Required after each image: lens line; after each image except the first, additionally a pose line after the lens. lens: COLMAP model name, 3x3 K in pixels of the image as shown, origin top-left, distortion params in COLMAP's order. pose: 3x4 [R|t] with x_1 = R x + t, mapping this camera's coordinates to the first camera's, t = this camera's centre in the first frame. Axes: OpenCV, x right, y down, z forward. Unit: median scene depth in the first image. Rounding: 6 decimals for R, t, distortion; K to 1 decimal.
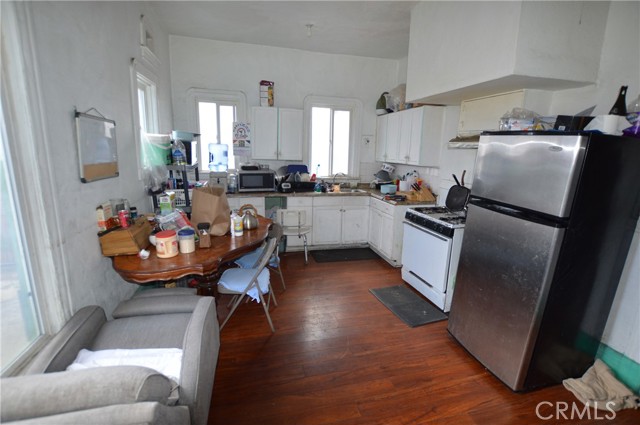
lens RADIAL K [[293.1, 0, 319.0], [0, 293.1, 212.7], [0, 0, 1]] dist [-0.026354, 0.003382]
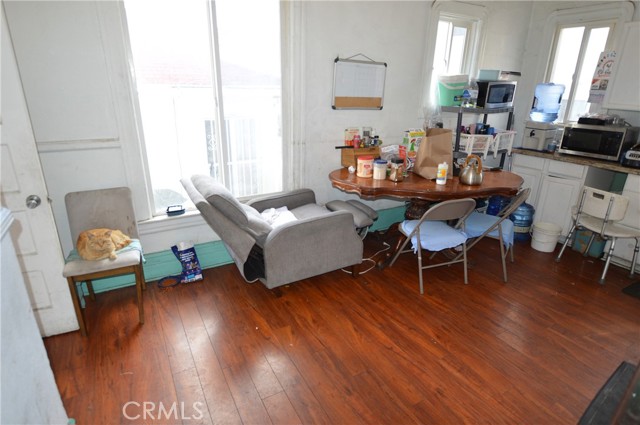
lens RADIAL K [[349.0, 0, 321.3], [0, 349.0, 209.9], [0, 0, 1]] dist [-0.015230, 0.000274]
pose [[0.267123, 0.305718, -0.913883, 0.690732], [-0.221187, 0.942476, 0.250632, -0.038763], [0.937935, 0.135189, 0.319378, 0.337156]]
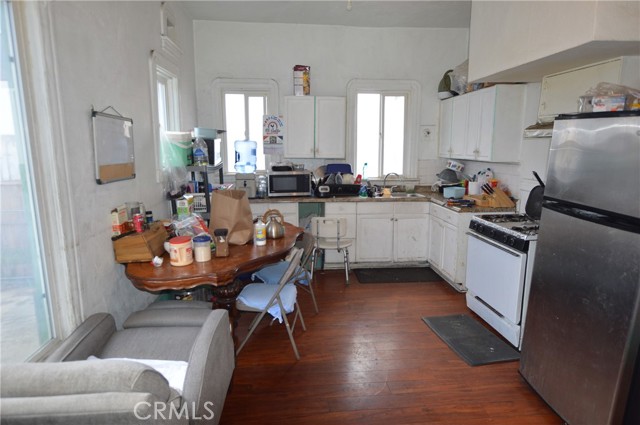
lens RADIAL K [[372.7, 0, 319.3], [0, 372.7, 213.8], [0, 0, 1]] dist [-0.003841, -0.003001]
pose [[0.986901, 0.003090, -0.161300, 0.080169], [-0.008410, 0.999443, -0.032305, 0.021555], [0.161110, 0.033239, 0.986377, -0.074256]]
